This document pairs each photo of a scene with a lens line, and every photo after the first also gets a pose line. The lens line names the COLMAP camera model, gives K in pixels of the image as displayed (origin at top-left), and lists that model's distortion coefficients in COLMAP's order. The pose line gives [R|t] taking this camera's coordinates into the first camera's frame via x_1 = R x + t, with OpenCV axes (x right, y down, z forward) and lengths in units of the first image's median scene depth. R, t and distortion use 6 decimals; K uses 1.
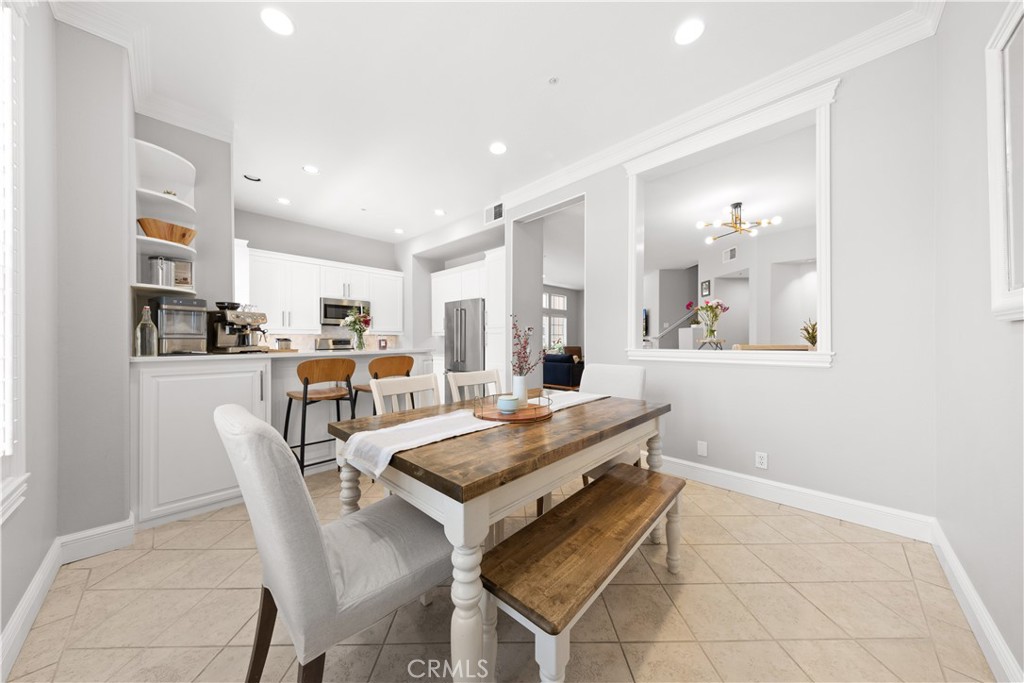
lens RADIAL K [[337.1, 0, 512.0], [0, 337.1, 341.5], [0, 0, 1]] dist [0.001118, -0.000017]
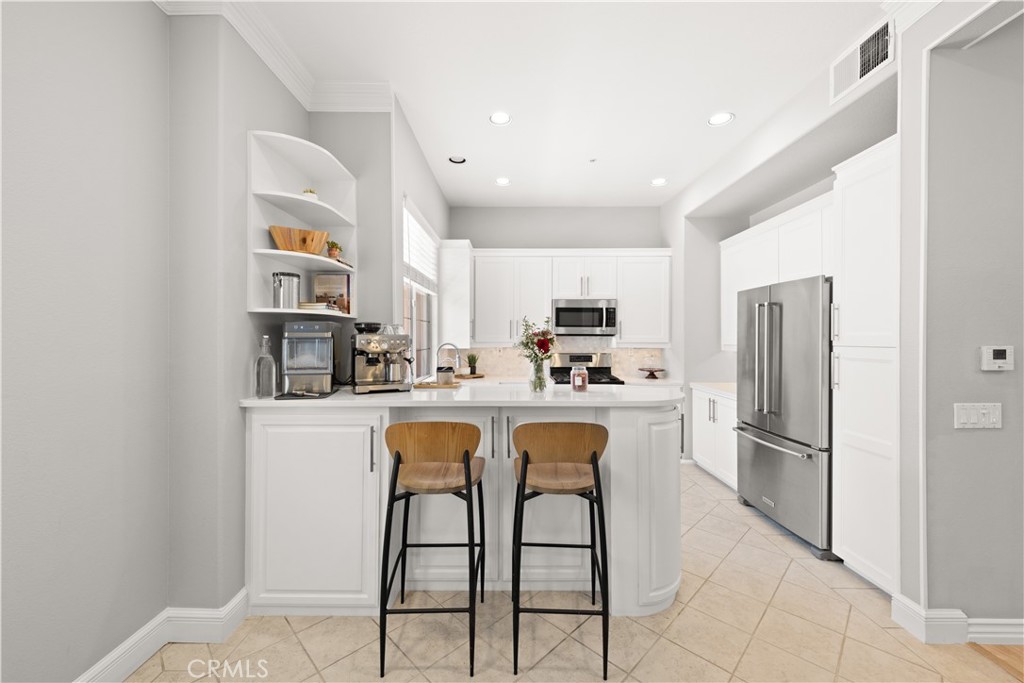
lens RADIAL K [[395.0, 0, 508.9], [0, 395.0, 339.0], [0, 0, 1]] dist [-0.001239, -0.000393]
pose [[0.688440, 0.001381, -0.725292, -0.000342], [-0.003148, 0.999994, -0.001084, -0.048016], [0.725286, 0.003029, 0.688441, 0.377901]]
